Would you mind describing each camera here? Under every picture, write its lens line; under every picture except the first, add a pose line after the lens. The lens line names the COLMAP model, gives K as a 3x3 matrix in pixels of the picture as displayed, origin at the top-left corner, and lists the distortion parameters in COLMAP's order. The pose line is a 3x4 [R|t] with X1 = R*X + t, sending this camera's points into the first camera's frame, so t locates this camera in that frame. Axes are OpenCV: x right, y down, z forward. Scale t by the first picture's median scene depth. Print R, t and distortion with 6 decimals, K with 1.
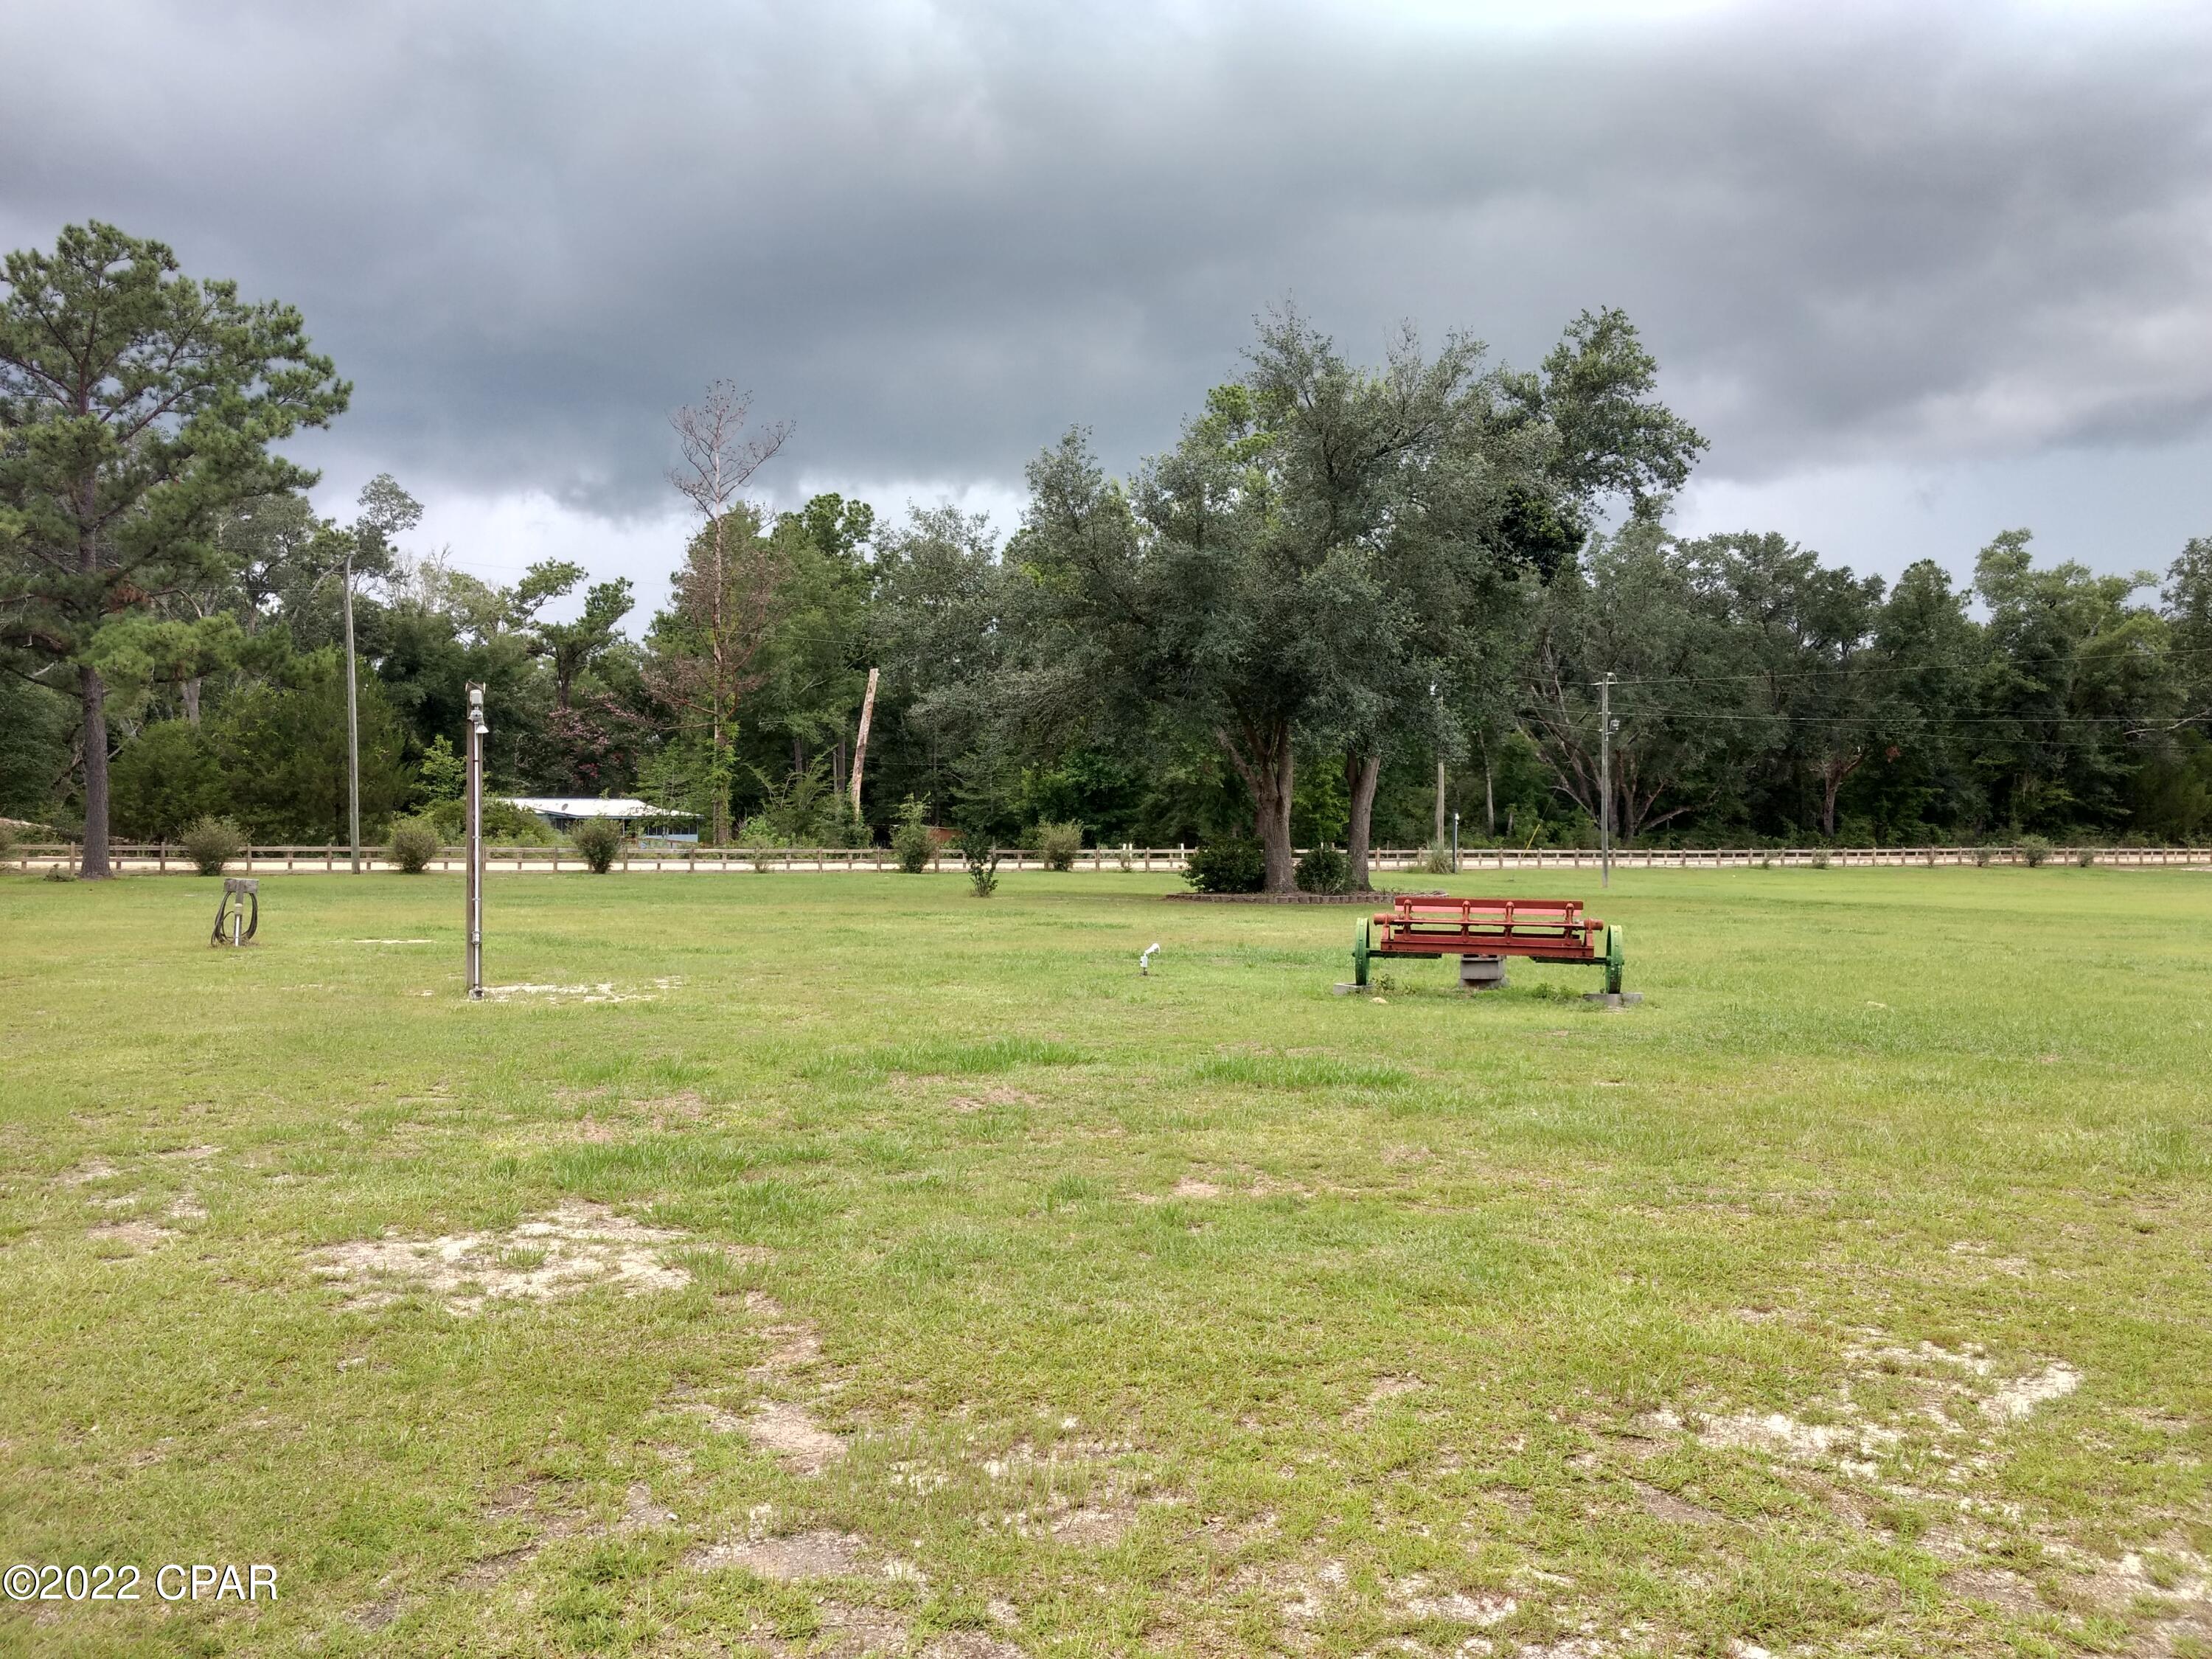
lens RADIAL K [[1698.9, 0, 1090.7], [0, 1698.9, 812.7], [0, 0, 1]] dist [0.032666, 0.023444]
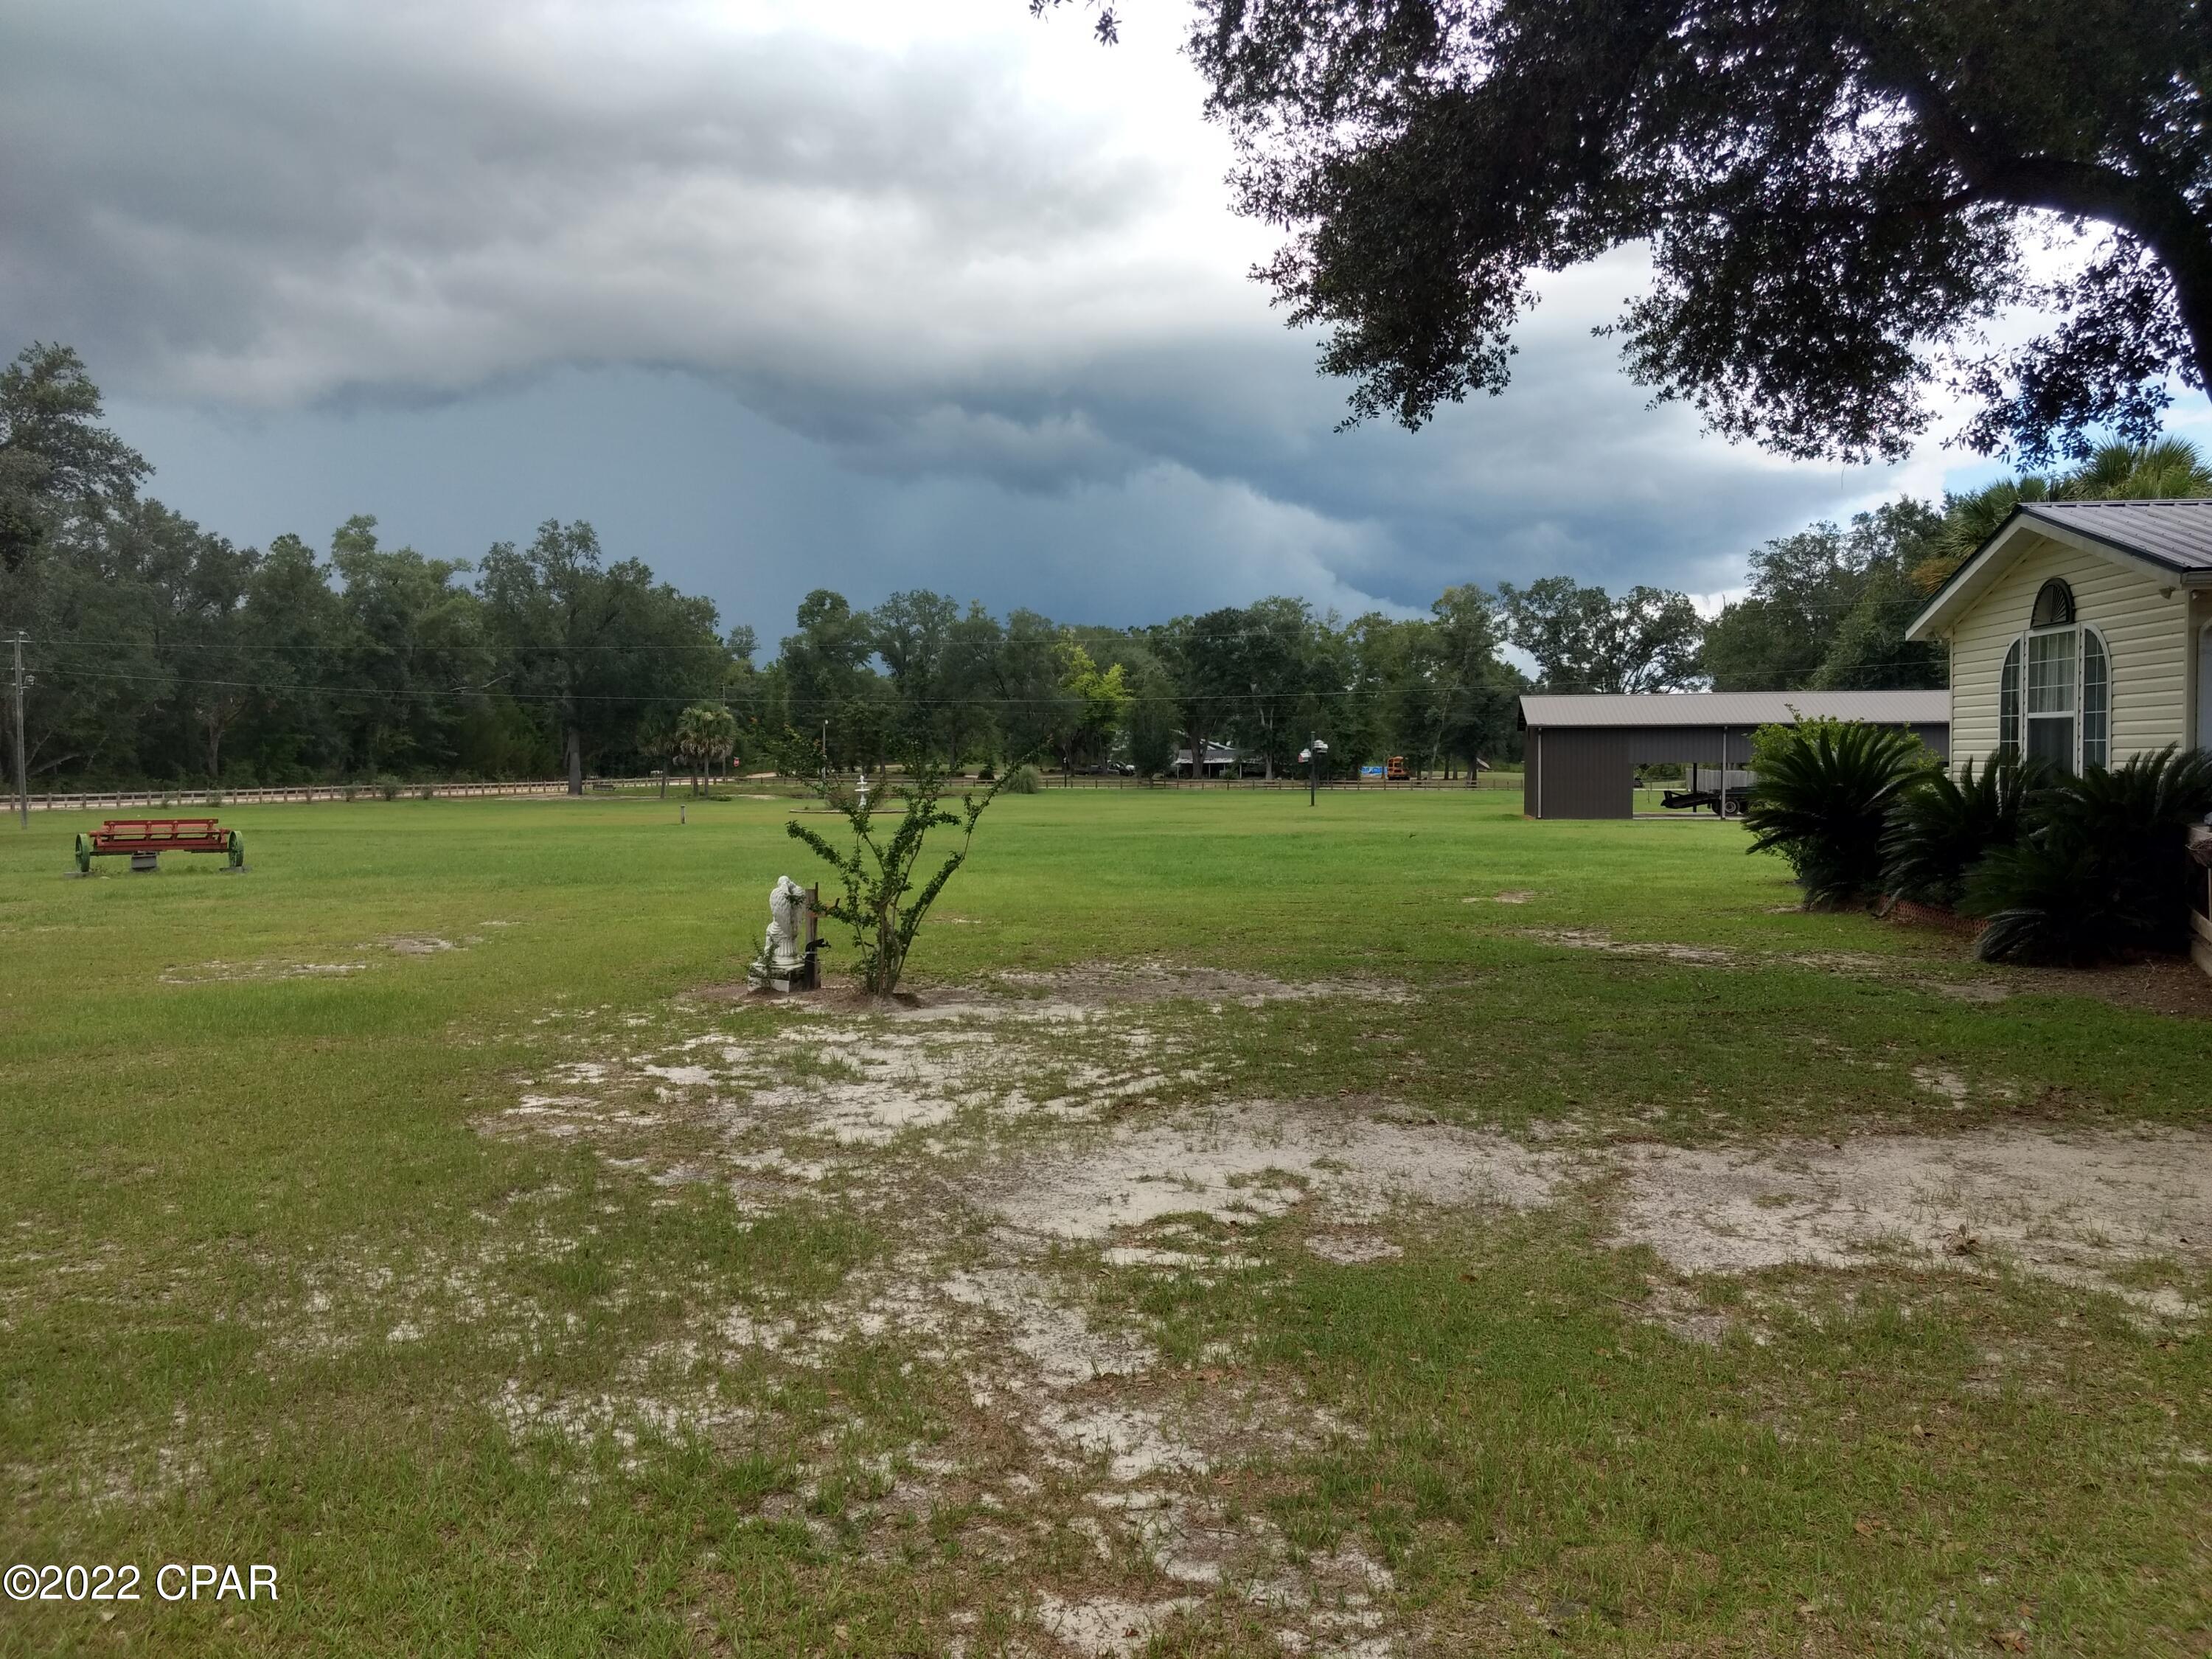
lens RADIAL K [[1698.9, 0, 1095.7], [0, 1698.9, 817.1], [0, 0, 1]] dist [0.032666, 0.023444]
pose [[0.619638, -0.036059, 0.784059, -0.091637], [0.006243, 0.999139, 0.041017, -0.003329], [-0.784863, -0.020521, 0.619329, -0.144431]]
